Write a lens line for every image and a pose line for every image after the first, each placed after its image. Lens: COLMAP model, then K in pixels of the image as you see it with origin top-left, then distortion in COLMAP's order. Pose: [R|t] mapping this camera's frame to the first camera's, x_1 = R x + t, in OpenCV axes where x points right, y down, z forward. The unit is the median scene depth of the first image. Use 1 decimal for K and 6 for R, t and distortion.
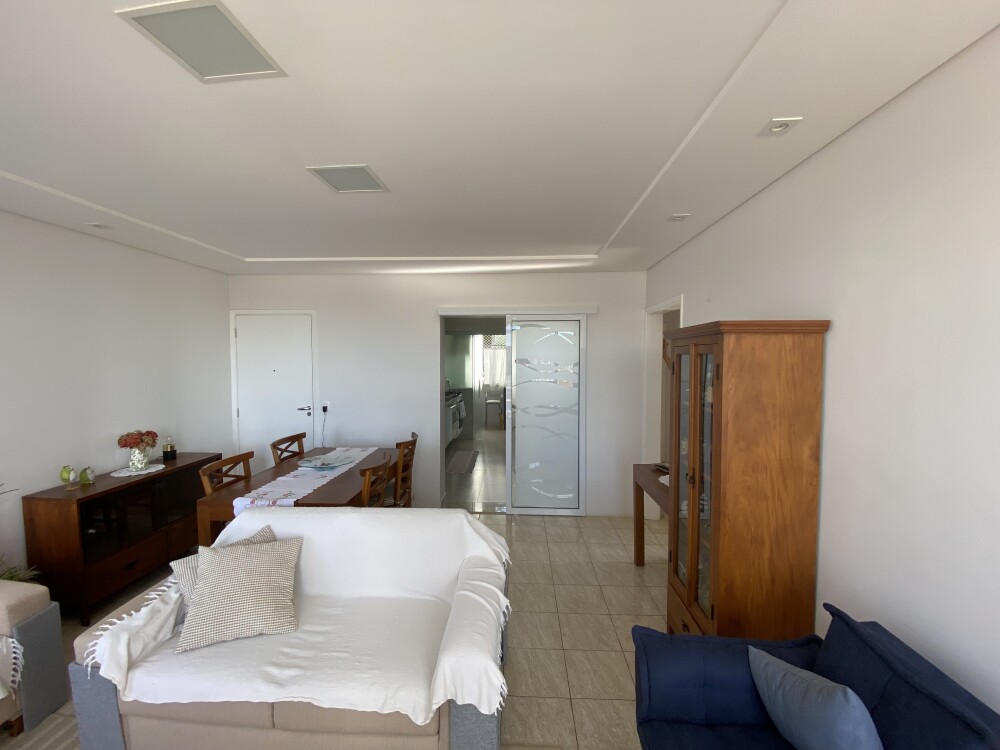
lens RADIAL K [[406.6, 0, 500.0], [0, 406.6, 375.0], [0, 0, 1]] dist [0.024819, -0.023560]
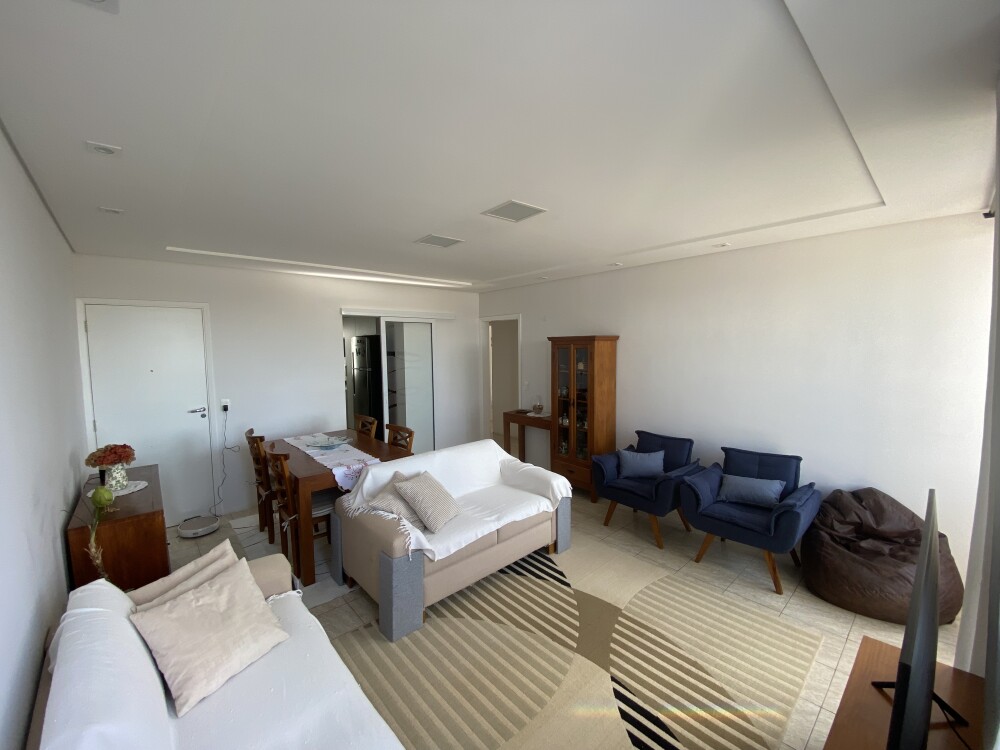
lens RADIAL K [[405.6, 0, 506.3], [0, 405.6, 376.7], [0, 0, 1]] dist [0.023870, -0.027913]
pose [[0.704068, -0.065838, 0.707074, -1.162768], [0.040861, 0.997799, 0.052221, -0.023984], [-0.708956, -0.007876, 0.705208, -0.258445]]
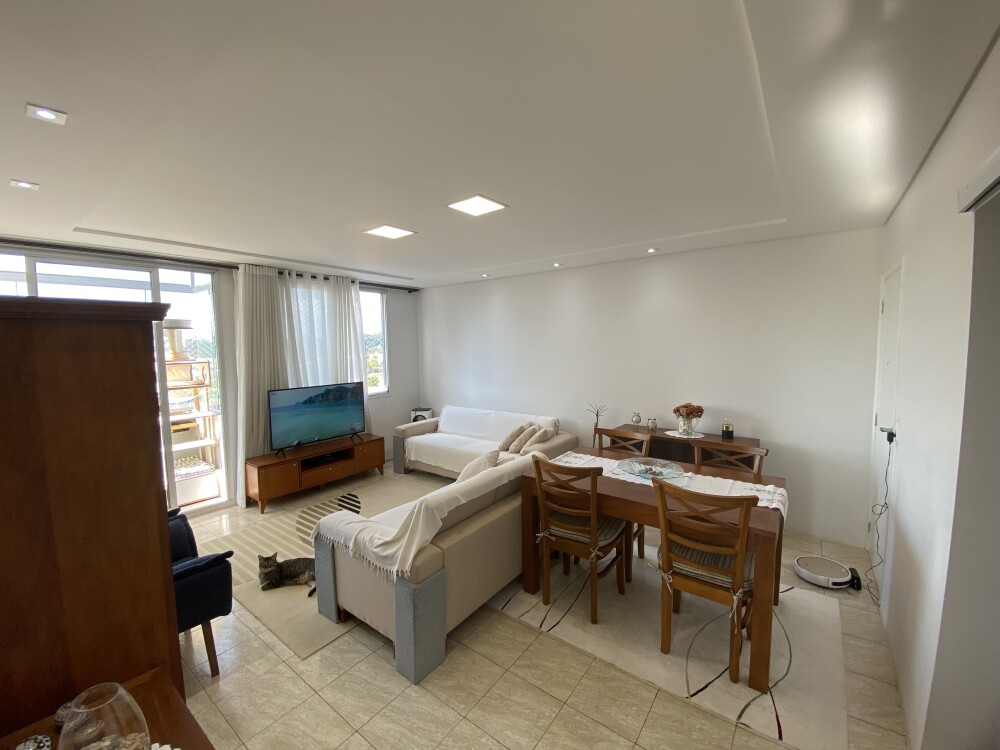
lens RADIAL K [[406.6, 0, 500.0], [0, 406.6, 375.0], [0, 0, 1]] dist [0.024819, -0.023560]
pose [[-0.567284, 0.073804, -0.820208, 0.473651], [-0.024473, 0.994025, 0.106371, -0.069103], [0.823158, 0.080416, -0.562089, 1.301308]]
